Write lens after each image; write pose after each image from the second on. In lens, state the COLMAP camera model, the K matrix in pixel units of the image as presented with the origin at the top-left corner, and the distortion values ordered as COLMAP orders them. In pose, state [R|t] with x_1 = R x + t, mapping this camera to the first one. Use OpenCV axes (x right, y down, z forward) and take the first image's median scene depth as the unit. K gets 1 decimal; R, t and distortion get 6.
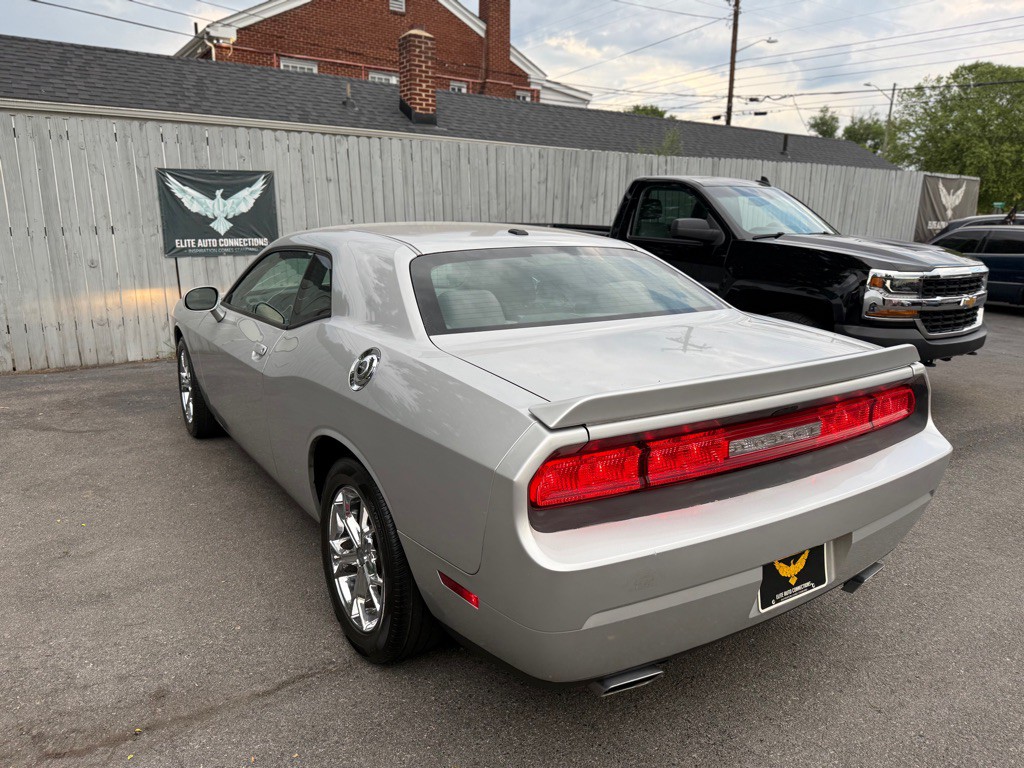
lens RADIAL K [[725.2, 0, 516.4], [0, 725.2, 391.5], [0, 0, 1]] dist [0.012446, -0.021208]
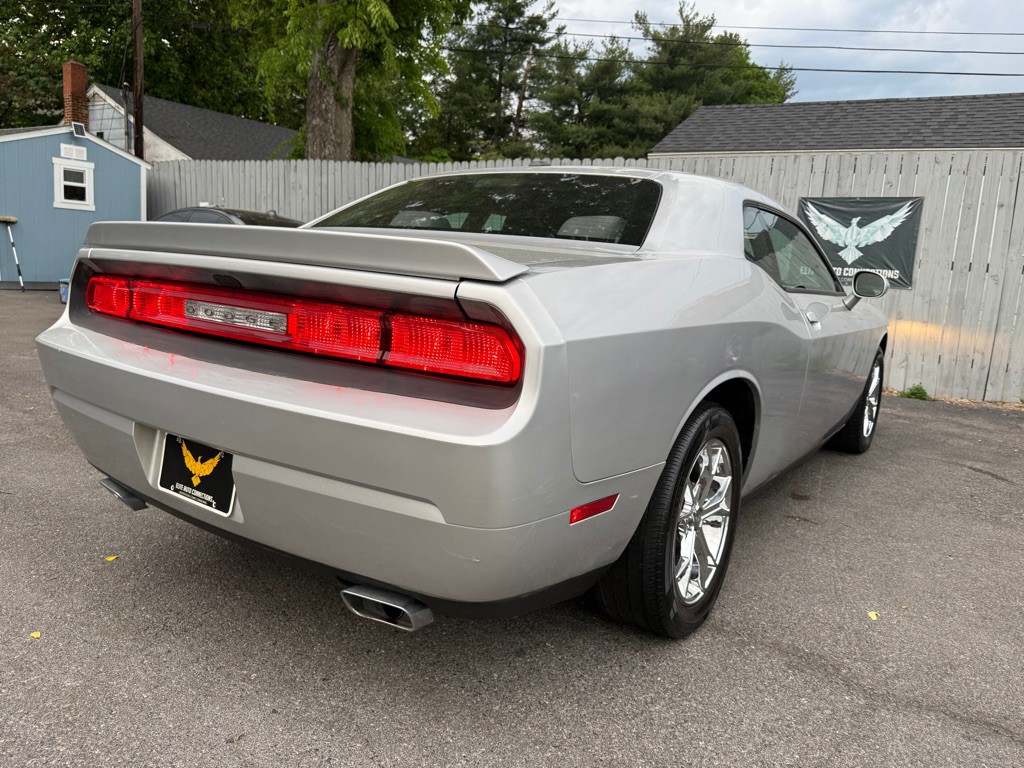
lens RADIAL K [[725.2, 0, 518.2], [0, 725.2, 390.4], [0, 0, 1]] dist [0.012446, -0.021208]
pose [[0.385985, 0.178357, -0.905099, 0.330491], [-0.278429, 0.957901, 0.070024, -0.000181], [0.879484, 0.224977, 0.419395, 0.249603]]
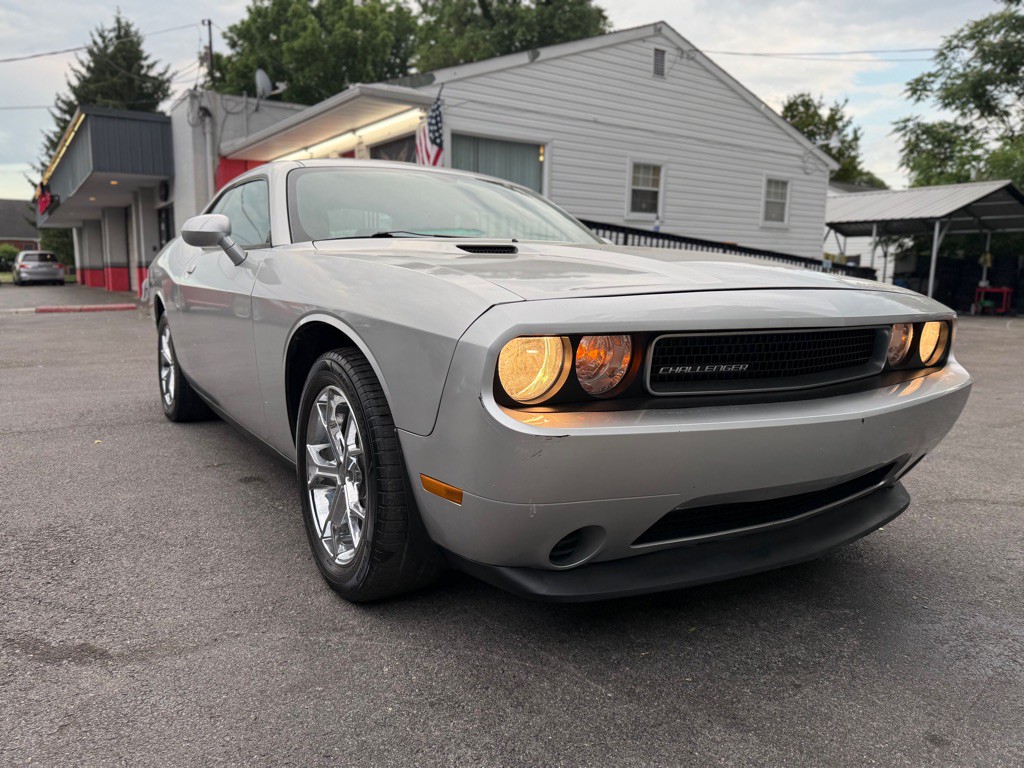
lens RADIAL K [[725.2, 0, 503.4], [0, 725.2, 398.3], [0, 0, 1]] dist [0.012446, -0.021208]
pose [[-0.999721, -0.023591, 0.001296, -0.144268], [-0.021207, 0.920155, 0.390980, -0.157811], [-0.010416, 0.390843, -0.920398, 0.968153]]
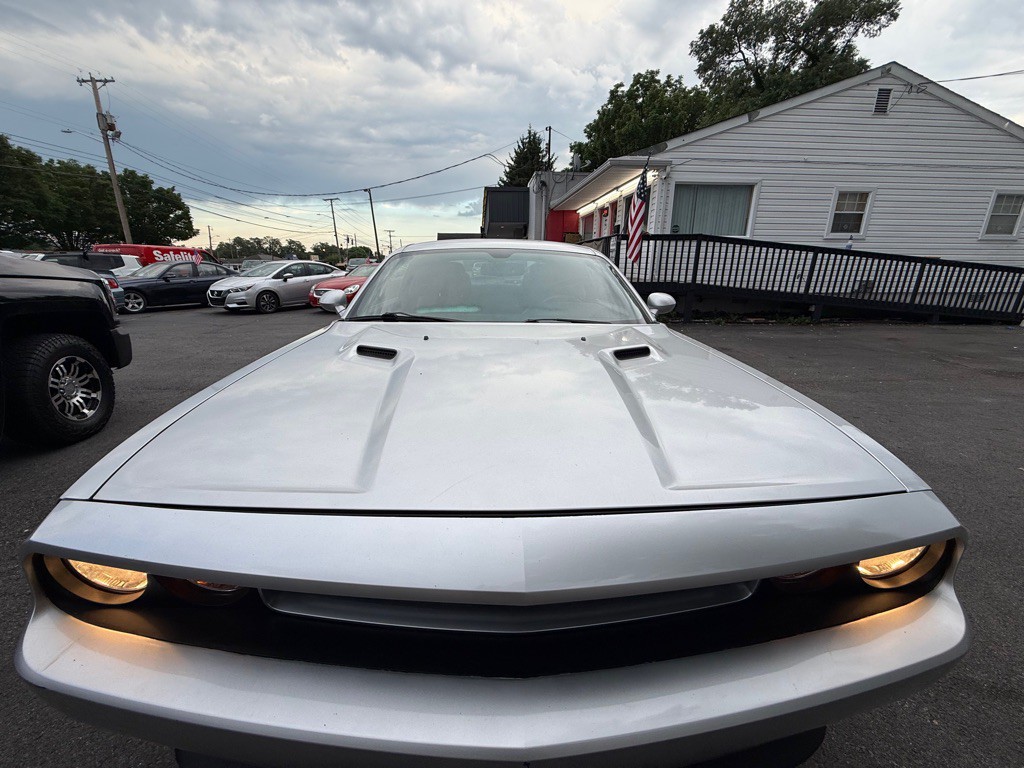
lens RADIAL K [[407.4, 0, 510.5], [0, 407.4, 385.6], [0, 0, 1]] dist [-0.001626, 0.000288]
pose [[-0.859569, -0.159482, 0.485496, -0.272324], [0.101950, 0.877437, 0.468734, -0.165549], [-0.500747, 0.452405, -0.737958, 0.797517]]
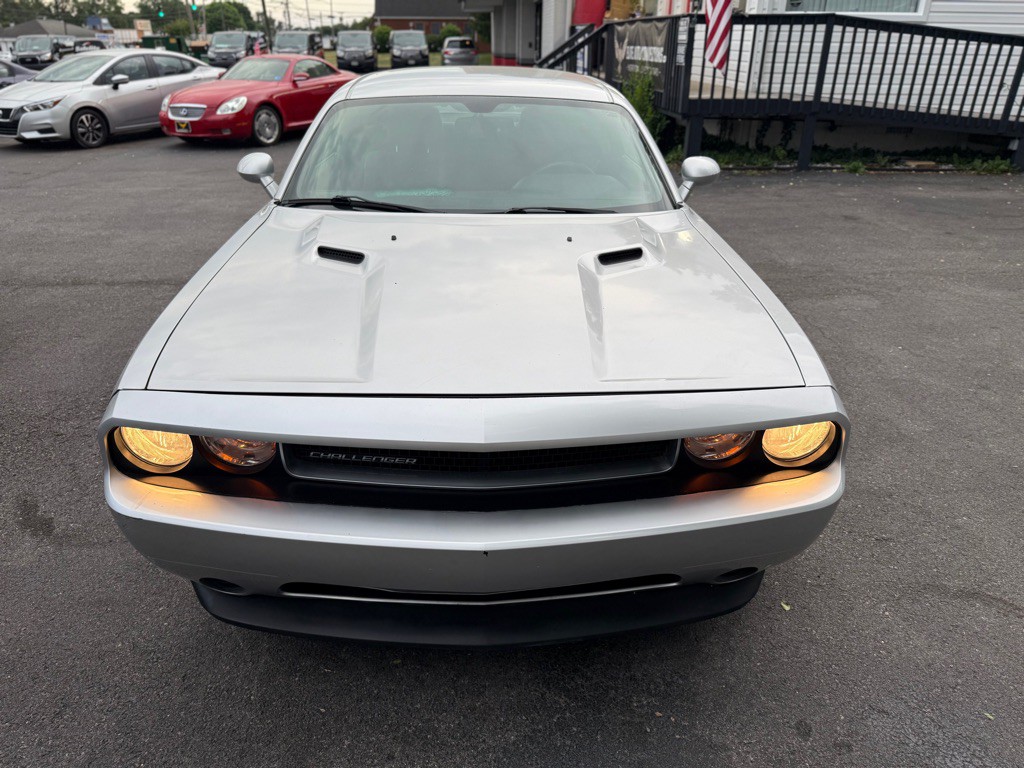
lens RADIAL K [[725.2, 0, 518.3], [0, 725.2, 389.7], [0, 0, 1]] dist [0.012446, -0.021208]
pose [[-0.861747, -0.236073, 0.449068, -0.336328], [0.098916, 0.789978, 0.605104, -0.225613], [-0.497603, 0.565866, -0.657410, 0.873494]]
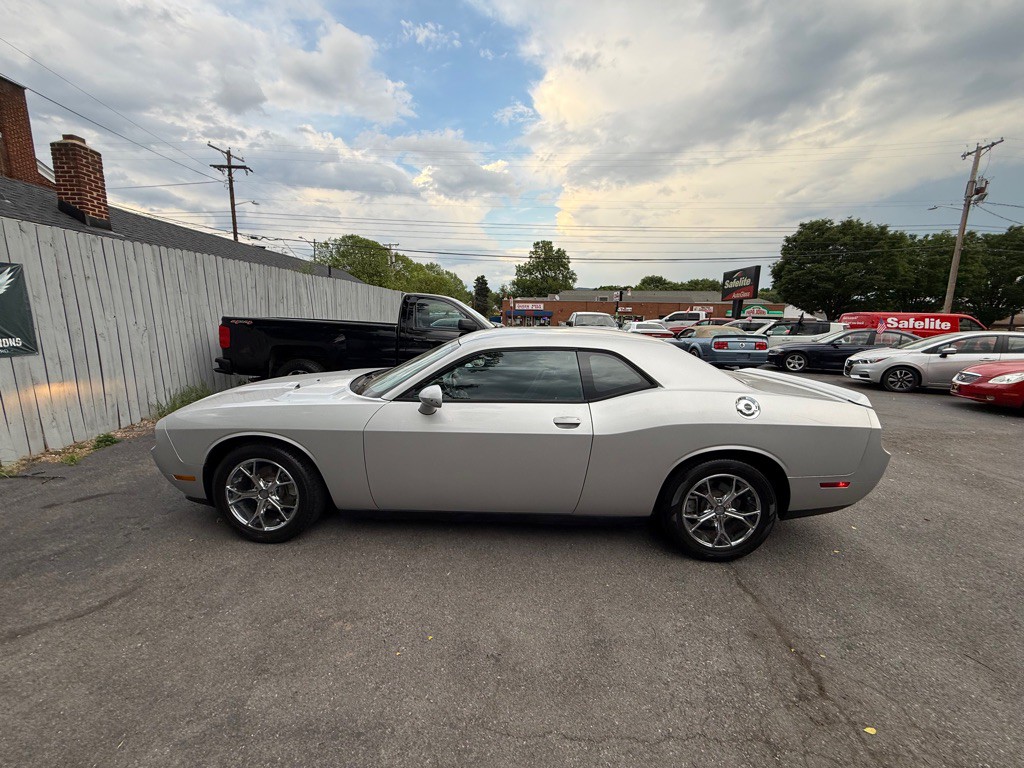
lens RADIAL K [[407.4, 0, 506.9], [0, 407.4, 382.7], [0, 0, 1]] dist [-0.001626, 0.000288]
pose [[0.578115, -0.130256, 0.805492, -0.424827], [0.176805, 0.983720, 0.032181, -0.070797], [-0.796570, 0.123811, 0.591733, 0.248705]]
